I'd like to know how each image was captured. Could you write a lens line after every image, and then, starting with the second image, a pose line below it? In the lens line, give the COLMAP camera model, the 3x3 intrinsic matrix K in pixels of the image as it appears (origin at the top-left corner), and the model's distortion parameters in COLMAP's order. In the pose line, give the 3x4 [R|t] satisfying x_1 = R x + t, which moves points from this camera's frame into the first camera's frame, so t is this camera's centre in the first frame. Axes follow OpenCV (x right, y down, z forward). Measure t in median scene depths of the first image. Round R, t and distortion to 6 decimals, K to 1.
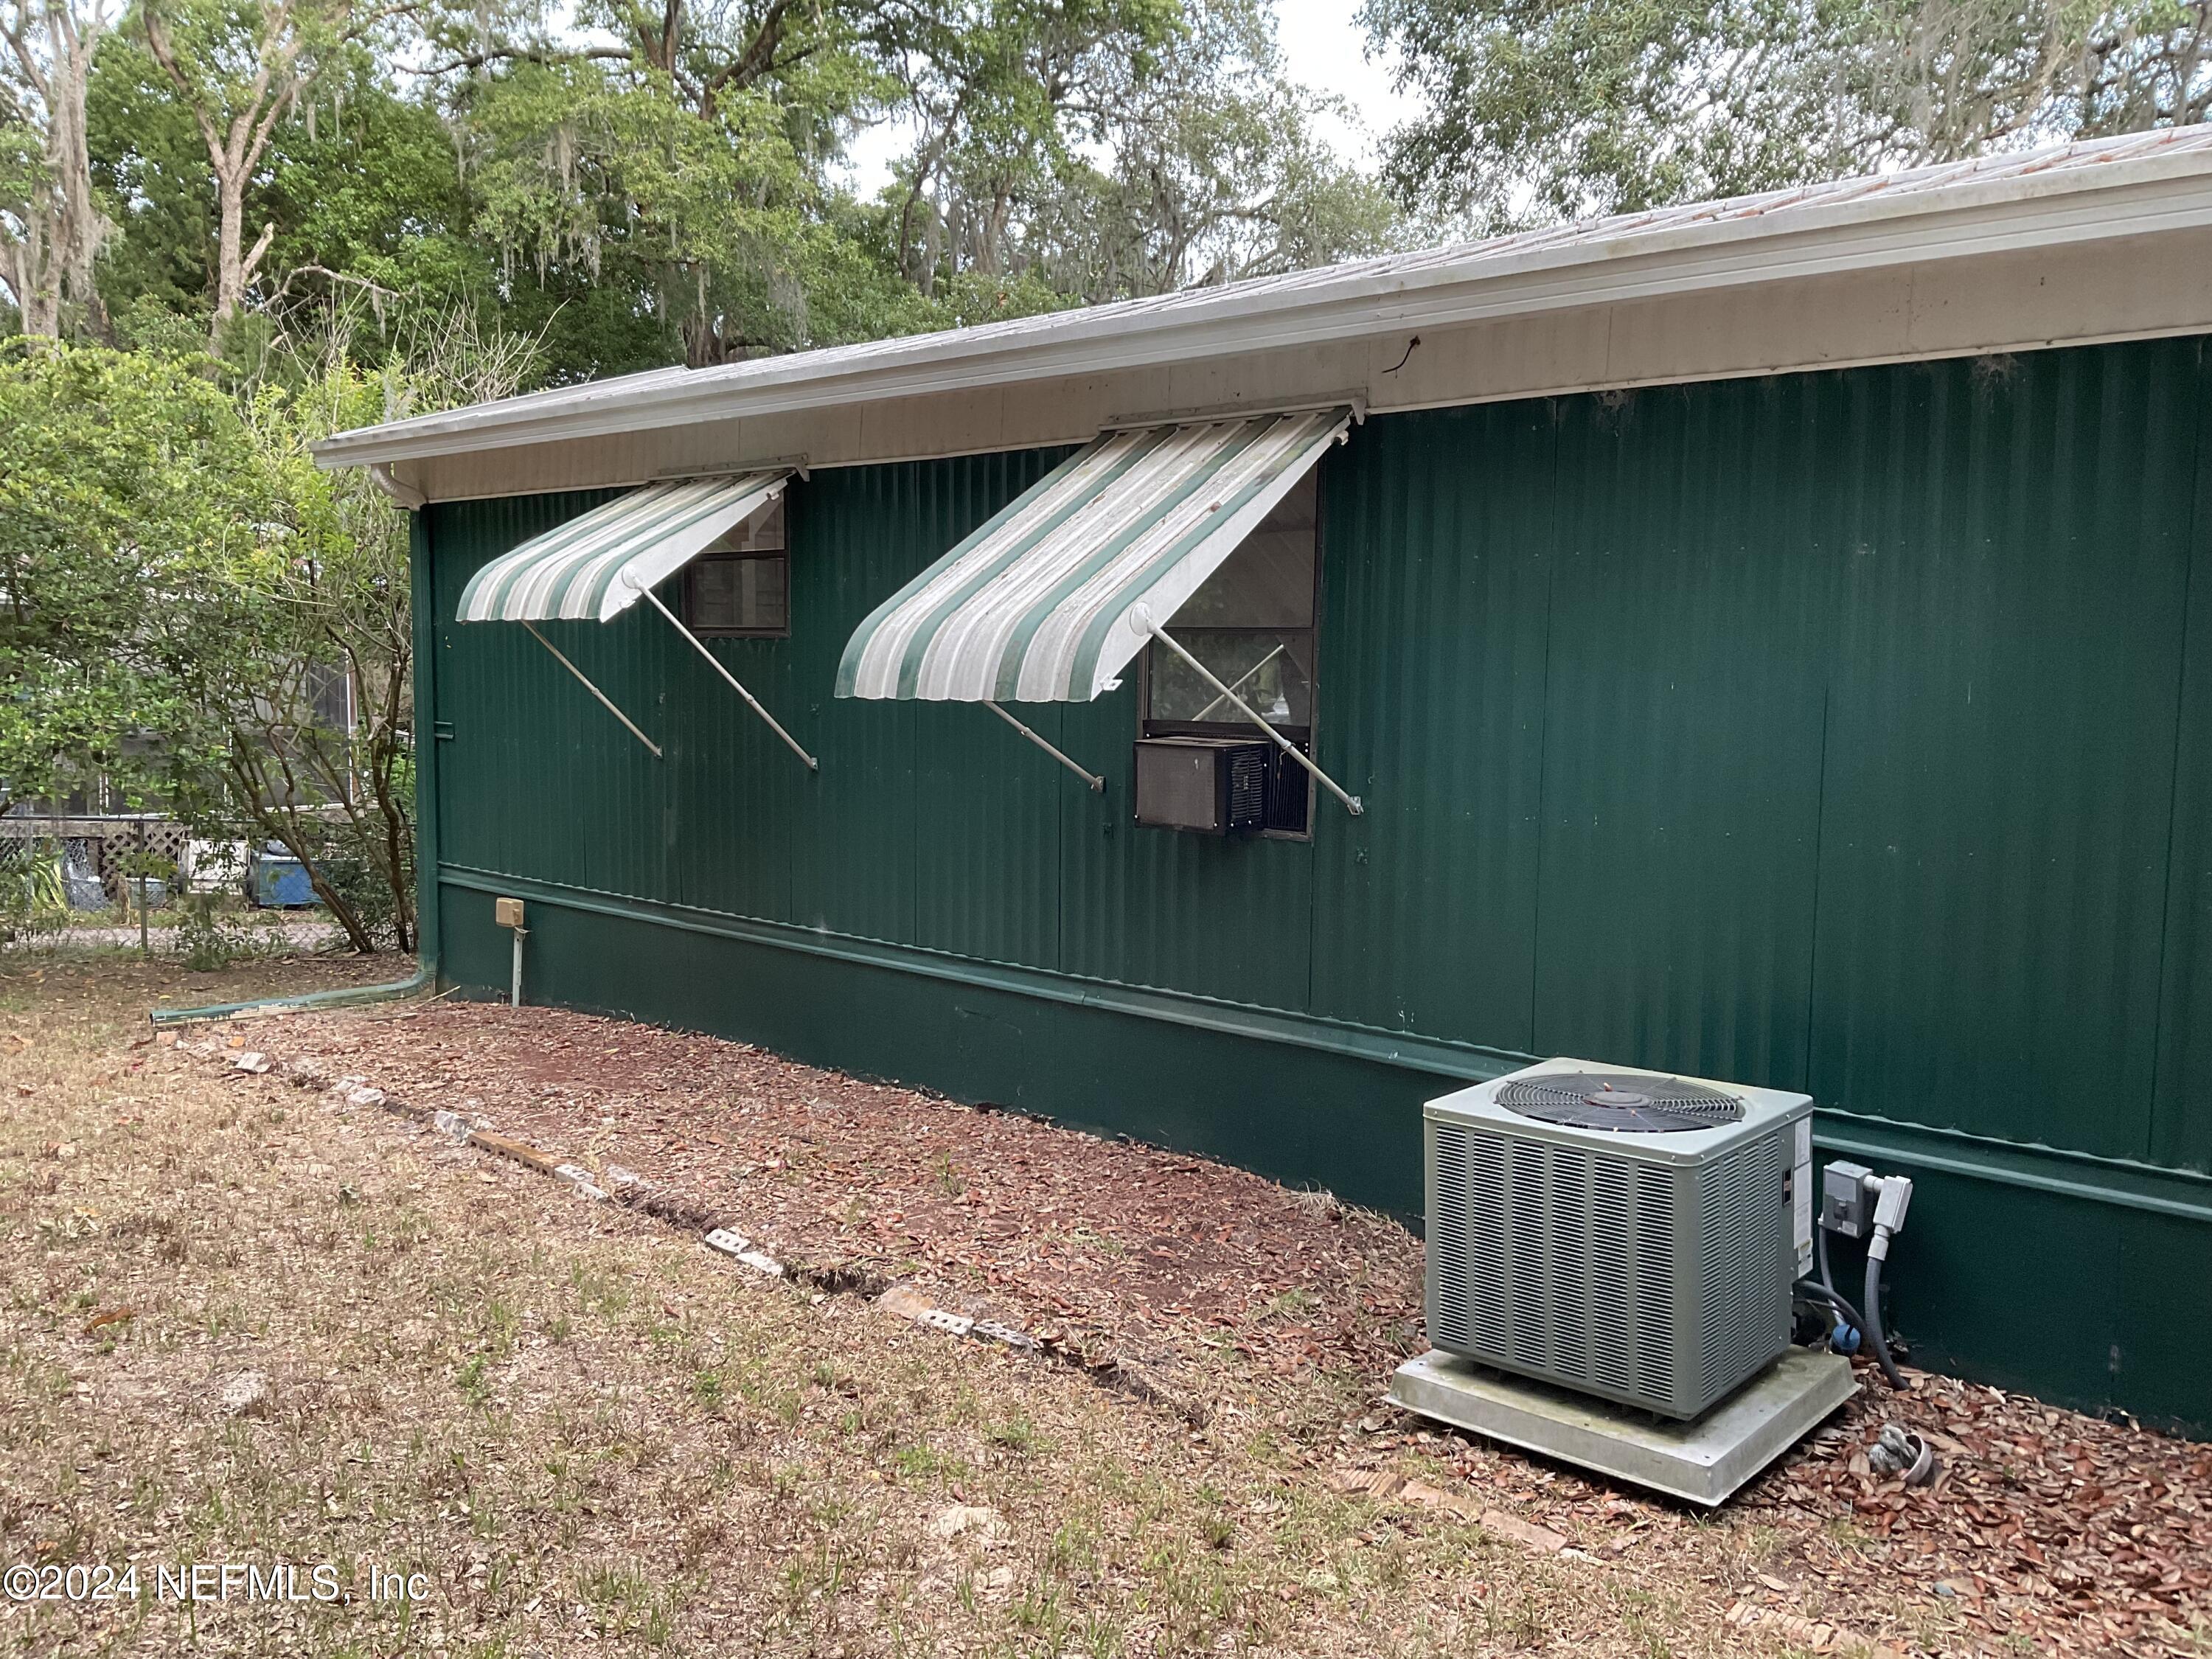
lens RADIAL K [[1796.6, 0, 1109.8], [0, 1796.6, 818.6], [0, 0, 1]] dist [0.055697, -0.093969]
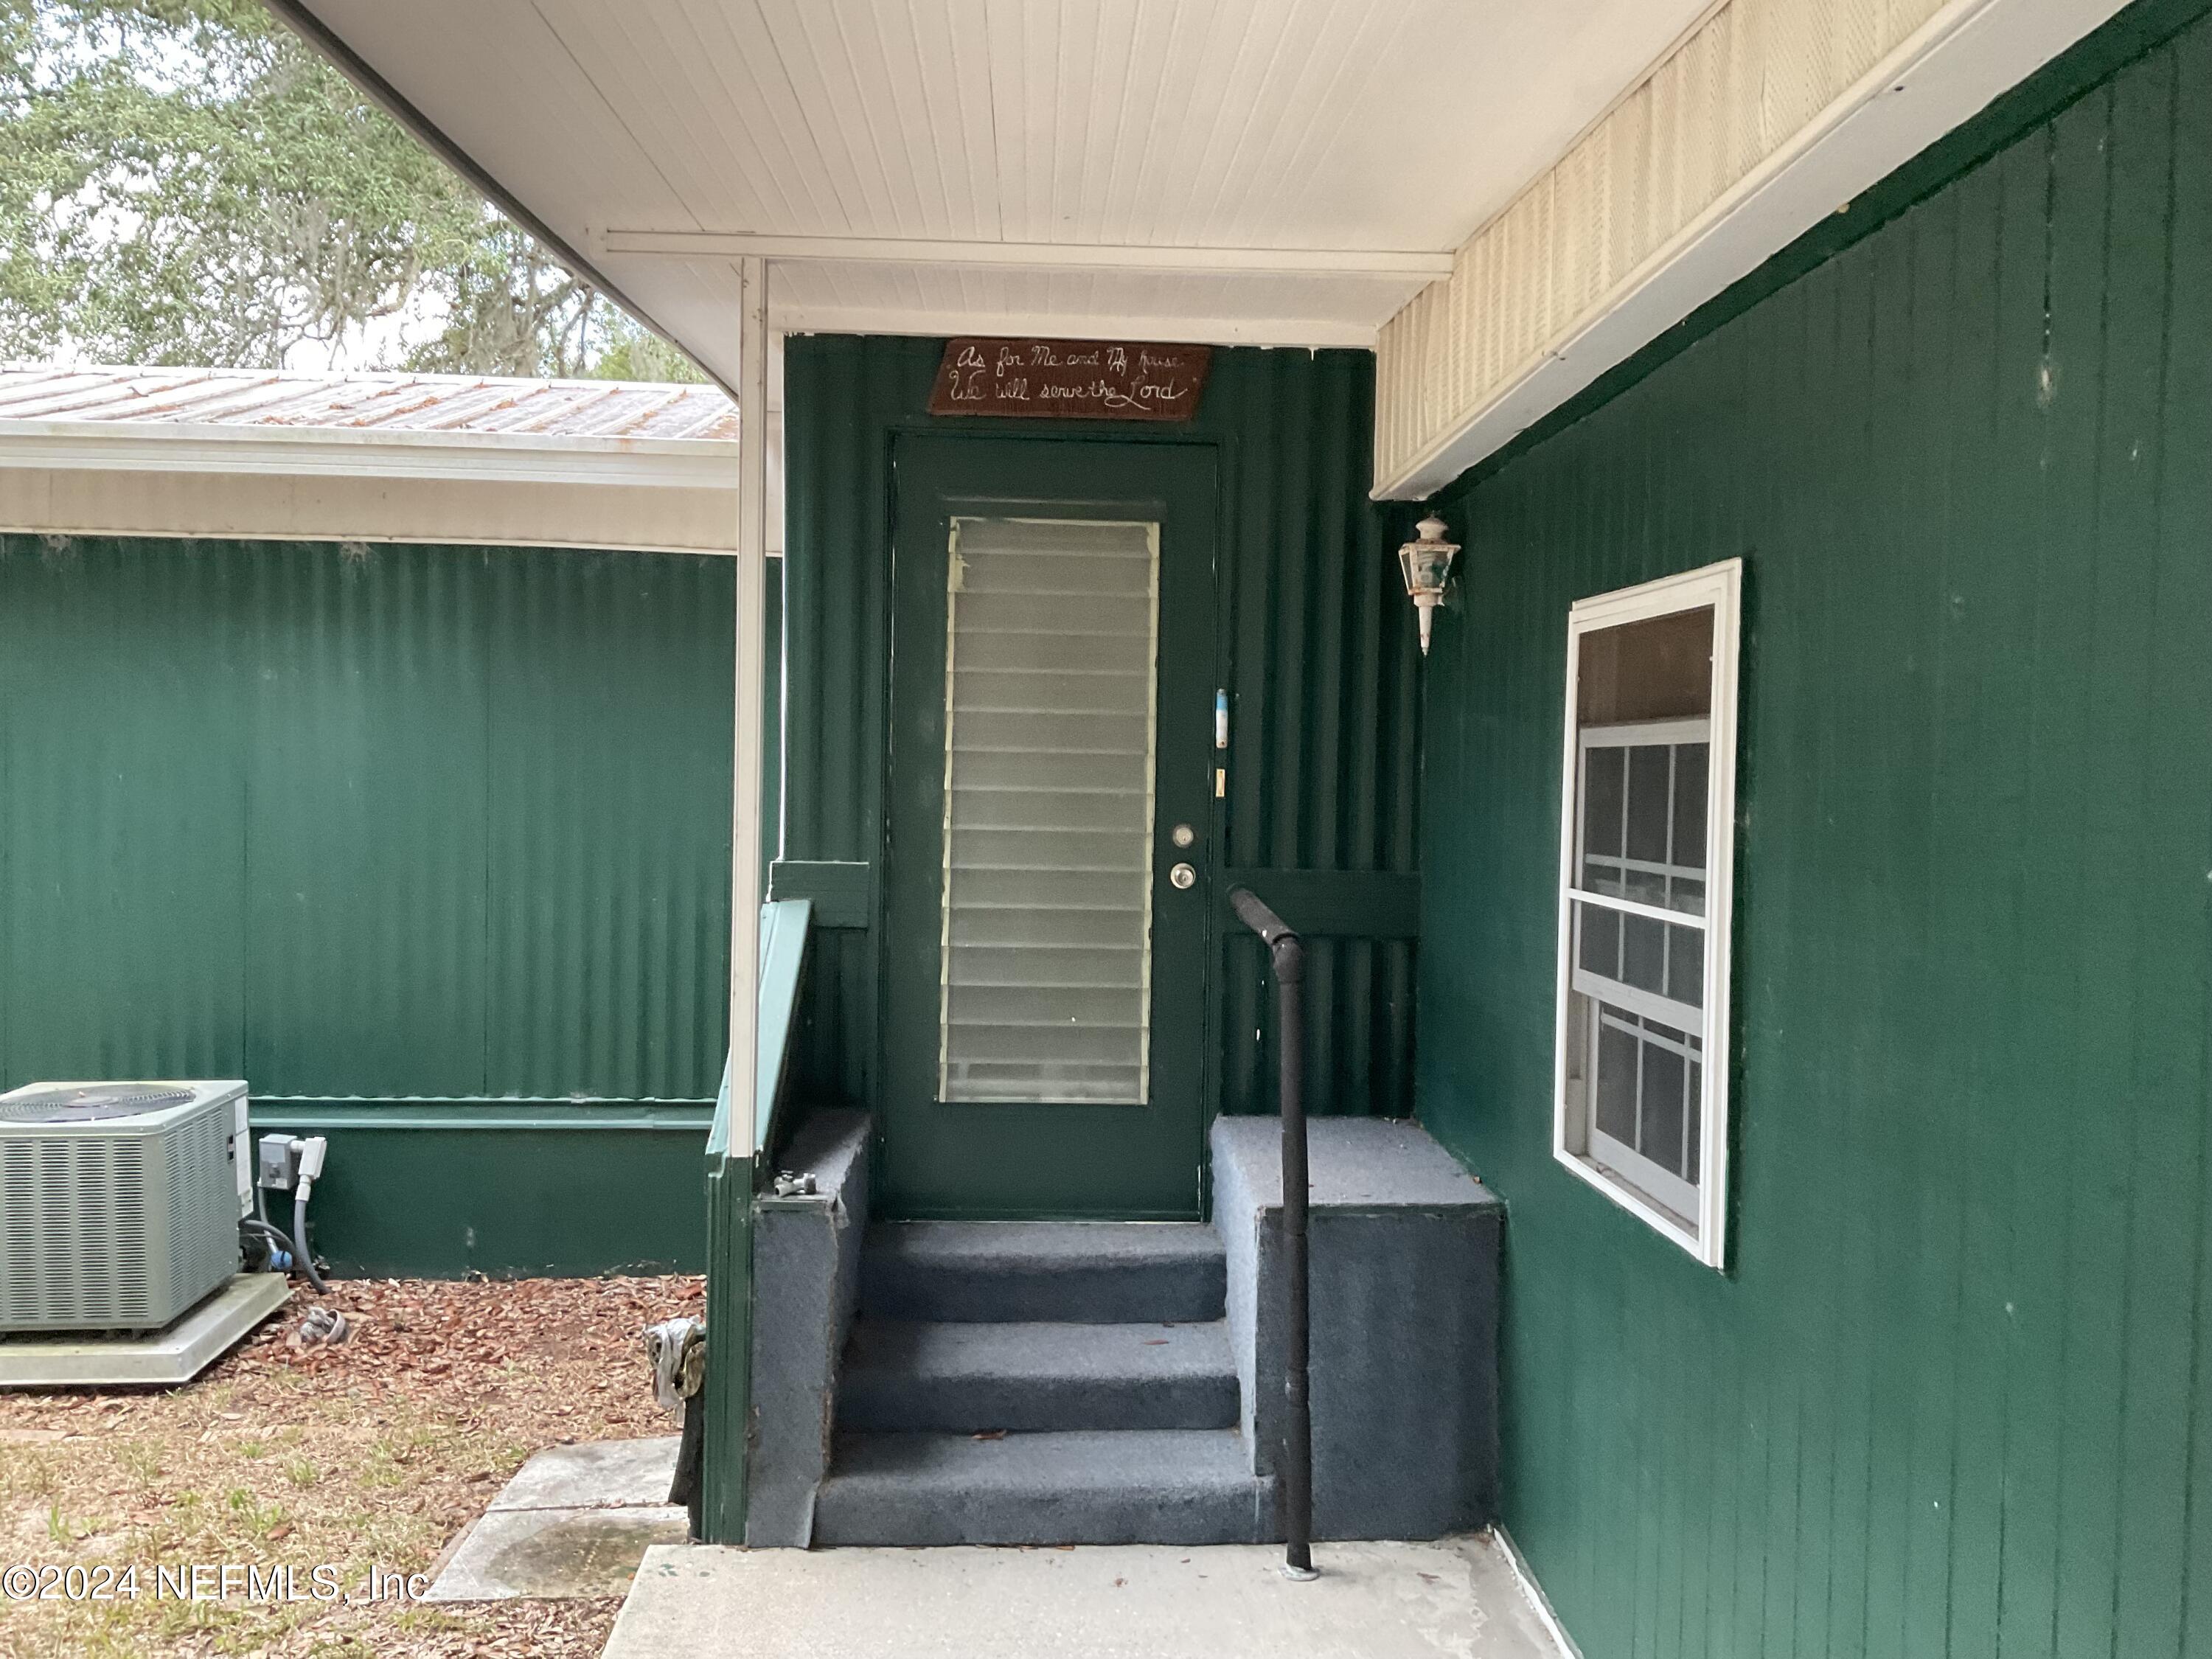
lens RADIAL K [[1796.6, 0, 1069.1], [0, 1796.6, 845.1], [0, 0, 1]] dist [0.055697, -0.093969]
pose [[0.700152, -0.027950, 0.713446, -0.140250], [0.052614, 0.998536, -0.012515, 0.028148], [-0.712052, 0.046300, 0.700598, -0.388336]]
